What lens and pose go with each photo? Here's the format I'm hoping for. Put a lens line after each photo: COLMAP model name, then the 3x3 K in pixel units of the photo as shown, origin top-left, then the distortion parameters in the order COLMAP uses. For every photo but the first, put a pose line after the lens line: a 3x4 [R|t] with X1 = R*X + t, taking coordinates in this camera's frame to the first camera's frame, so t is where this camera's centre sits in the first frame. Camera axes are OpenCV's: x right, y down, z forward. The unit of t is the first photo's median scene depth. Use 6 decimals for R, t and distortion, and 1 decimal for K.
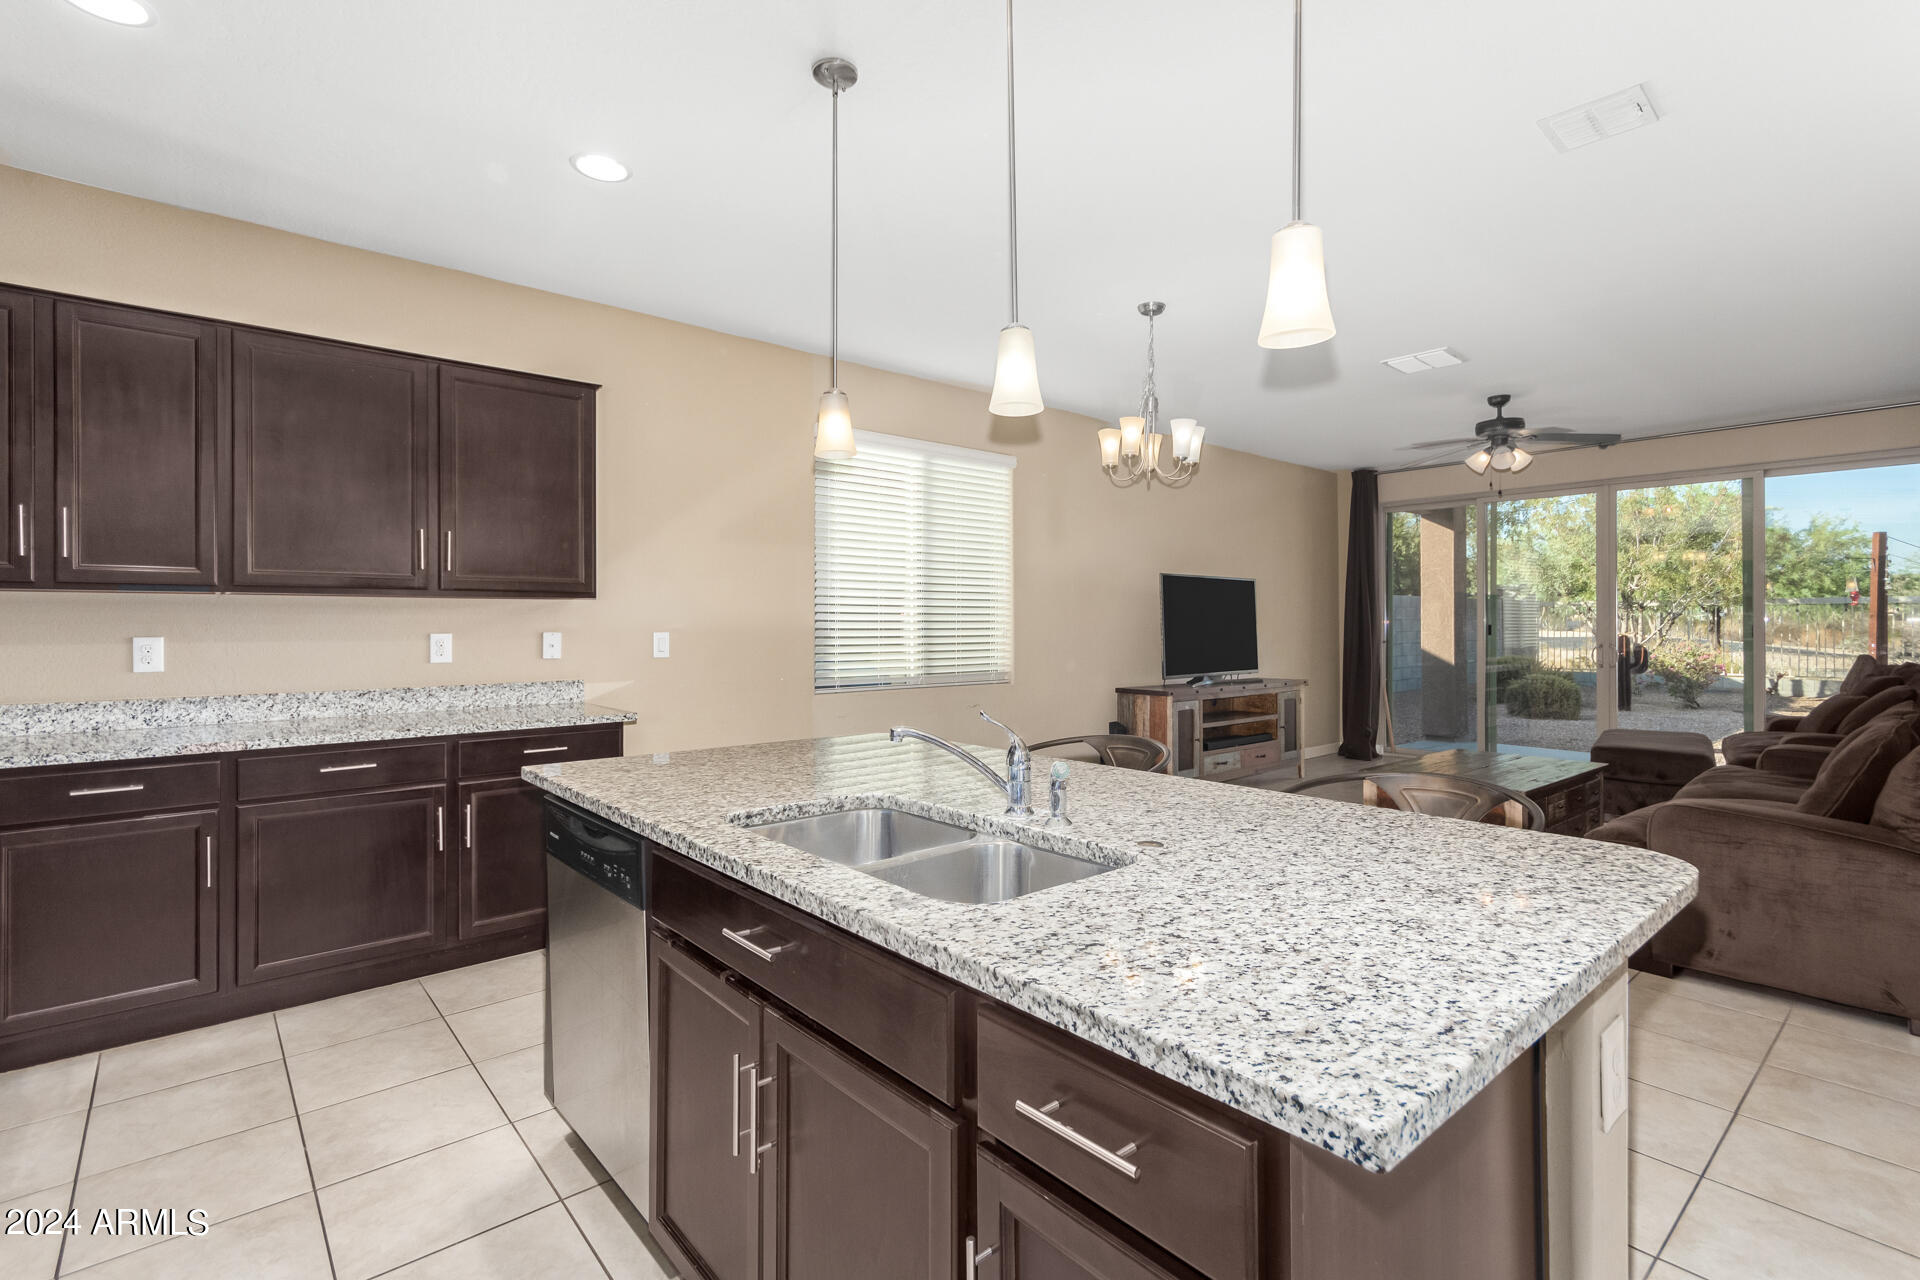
lens RADIAL K [[888.9, 0, 955.5], [0, 888.9, 621.9], [0, 0, 1]] dist [-0.000678, -0.000336]
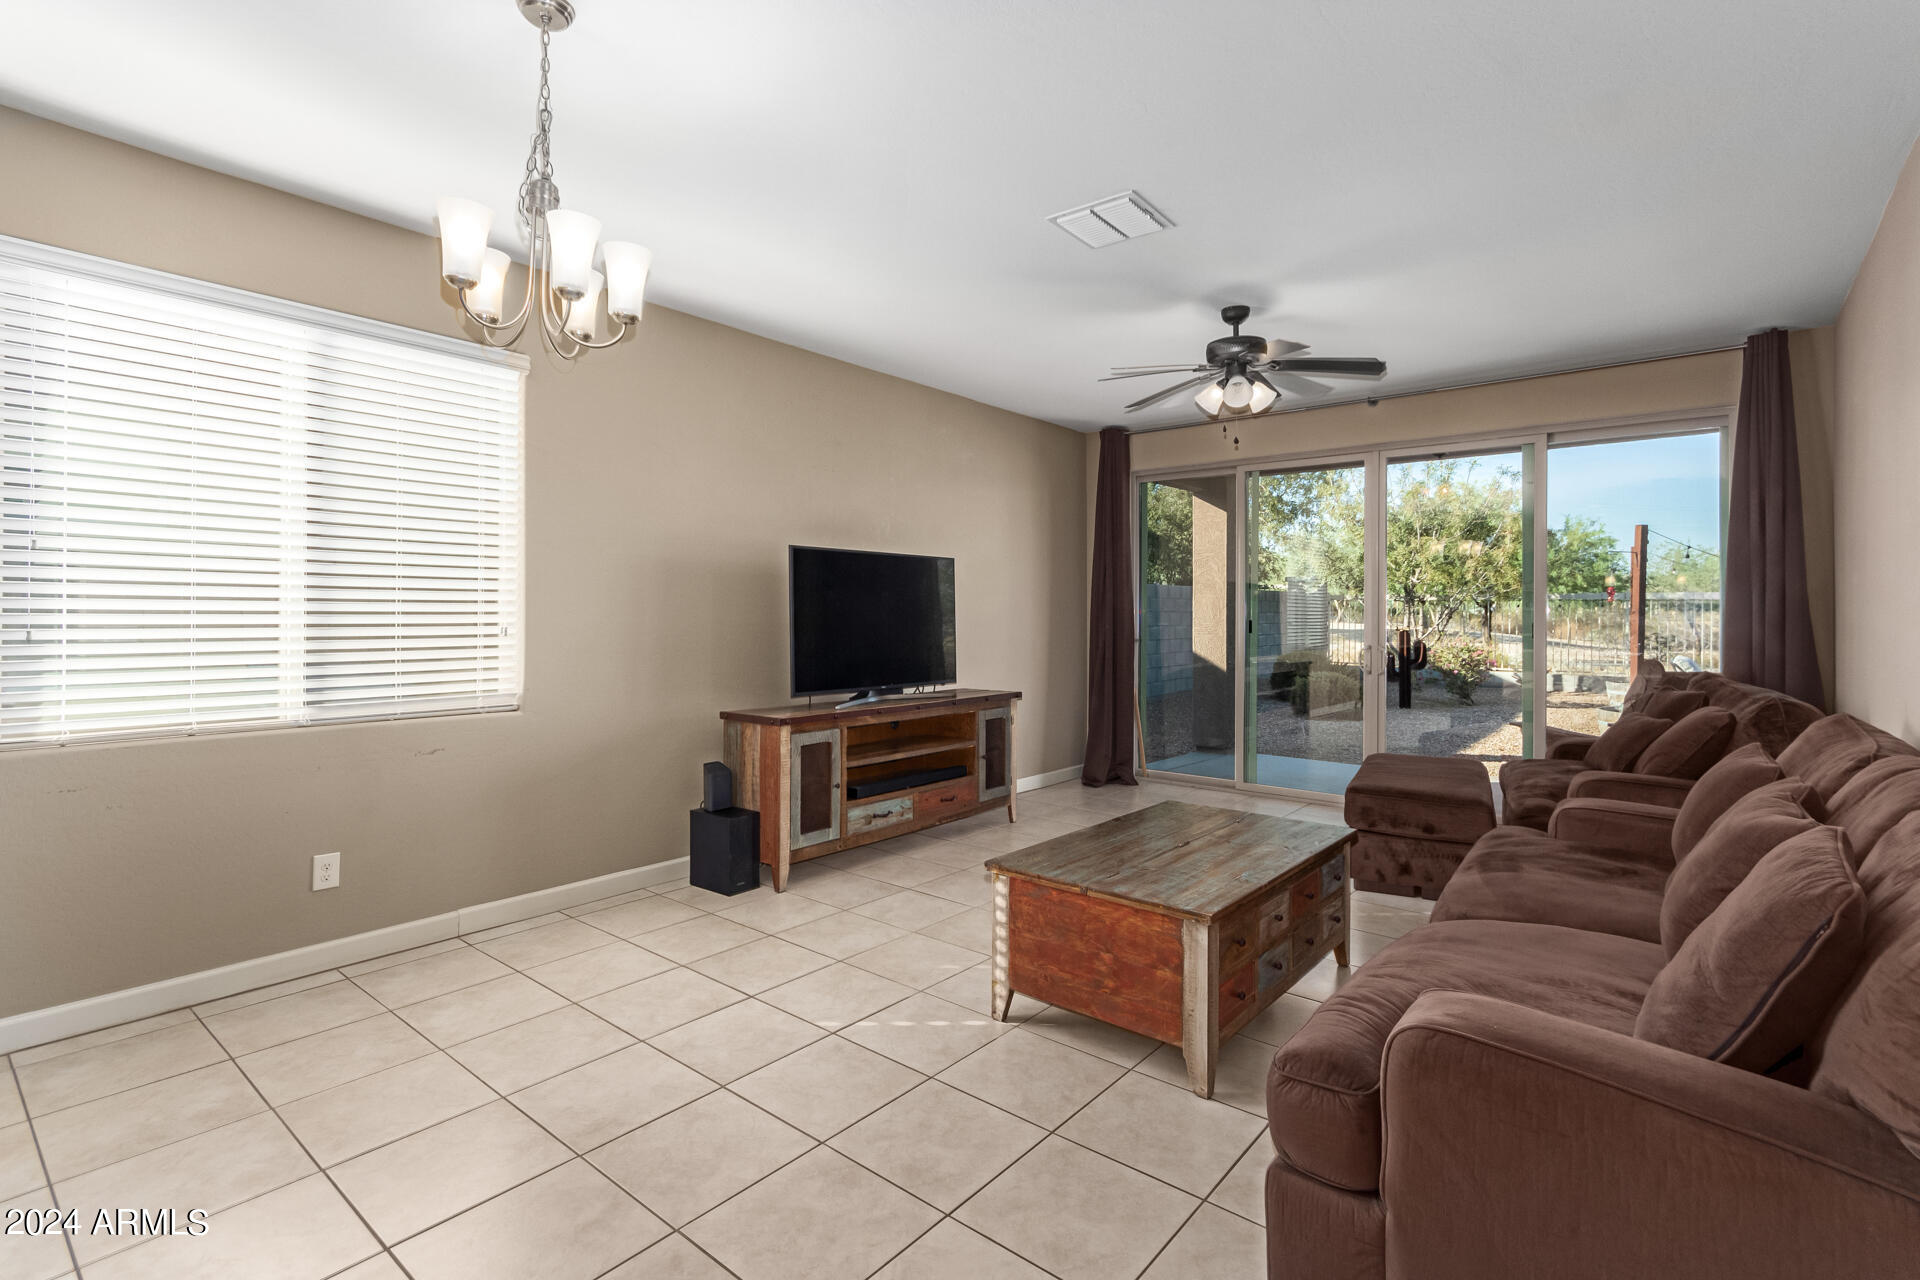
lens RADIAL K [[893.0, 0, 964.1], [0, 893.0, 615.4], [0, 0, 1]] dist [-0.000952, -0.000061]
pose [[0.984012, 0.006279, 0.177994, 0.179279], [-0.007216, 0.999963, 0.004614, -0.003140], [-0.177958, -0.005824, 0.984021, 0.216555]]
